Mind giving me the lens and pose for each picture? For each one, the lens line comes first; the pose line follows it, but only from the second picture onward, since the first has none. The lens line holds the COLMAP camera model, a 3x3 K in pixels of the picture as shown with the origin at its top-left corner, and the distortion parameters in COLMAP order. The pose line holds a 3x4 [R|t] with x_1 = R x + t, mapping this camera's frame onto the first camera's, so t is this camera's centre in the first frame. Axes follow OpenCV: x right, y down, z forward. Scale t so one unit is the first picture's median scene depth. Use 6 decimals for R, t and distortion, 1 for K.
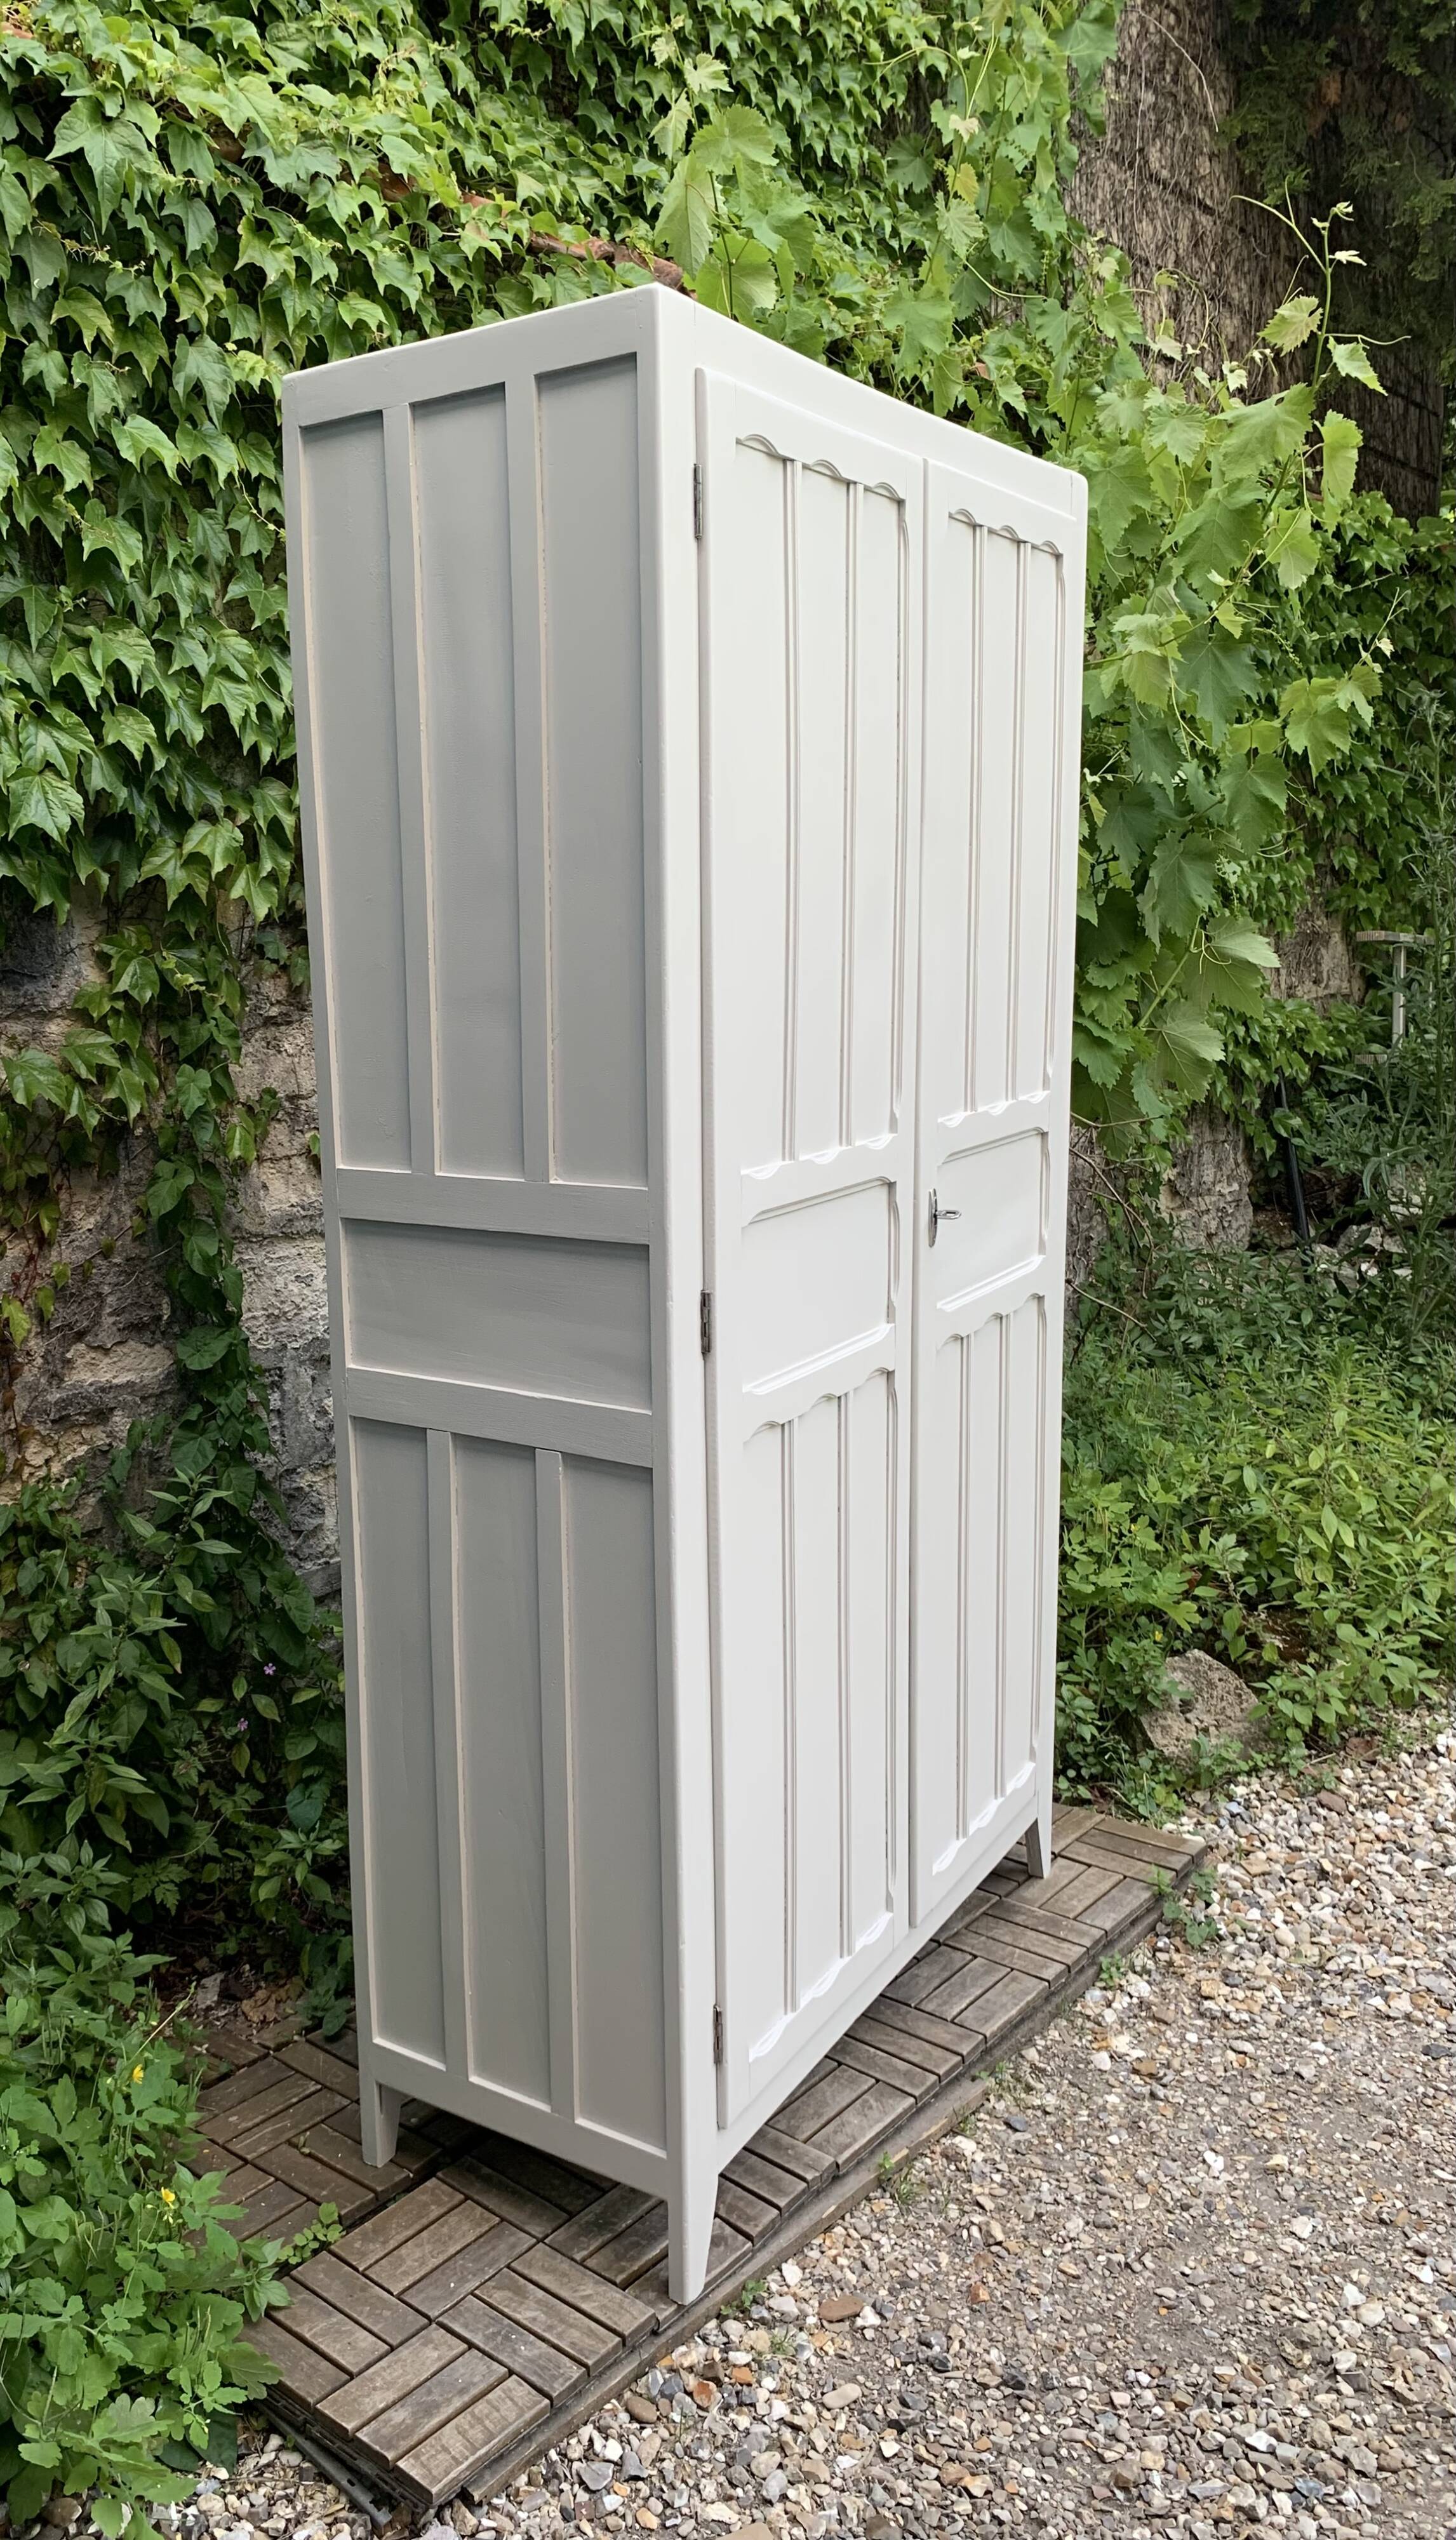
lens RADIAL K [[1906.9, 0, 500.3], [0, 1906.9, 1269.7], [0, 0, 1]] dist [-0.032889, -0.001772]
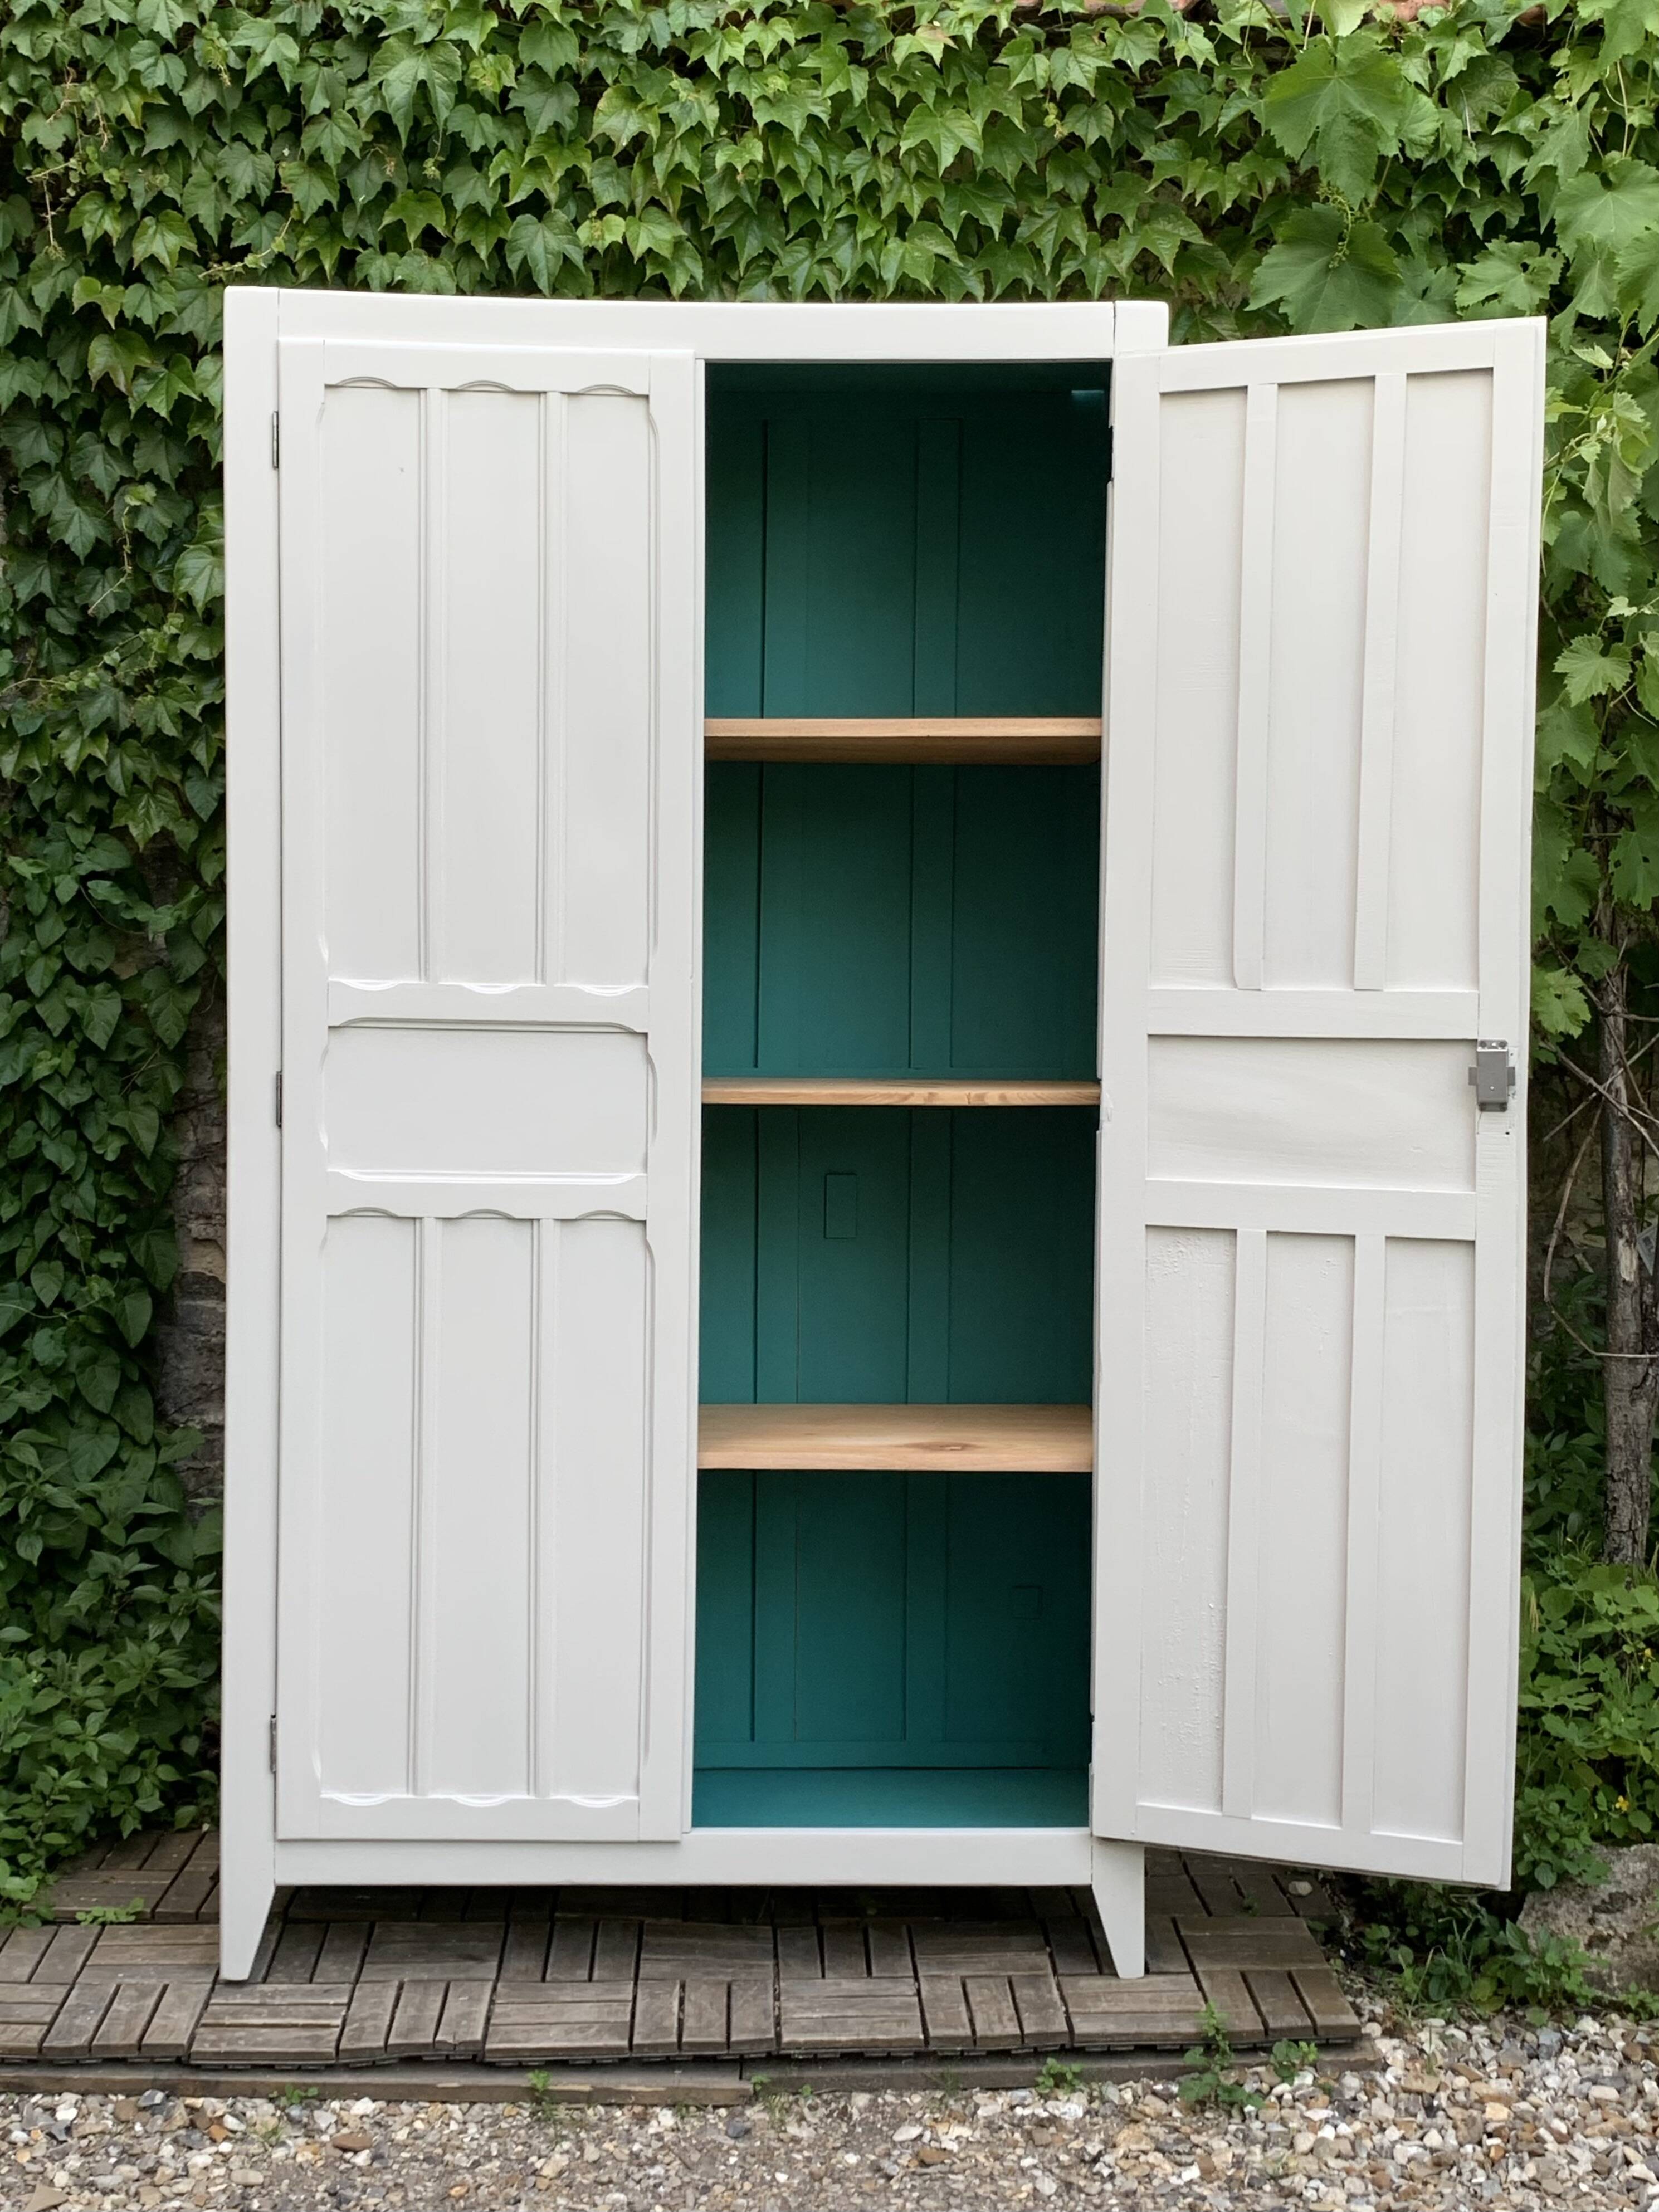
lens RADIAL K [[2778.3, 0, 827.7], [0, 2778.3, 1095.8], [0, 0, 1]] dist [0.048164, -0.153975]
pose [[0.716446, 0.111399, -0.688691, 1.091368], [-0.142882, 0.989674, 0.011445, -0.049613], [0.682855, 0.090202, 0.724964, 0.029009]]
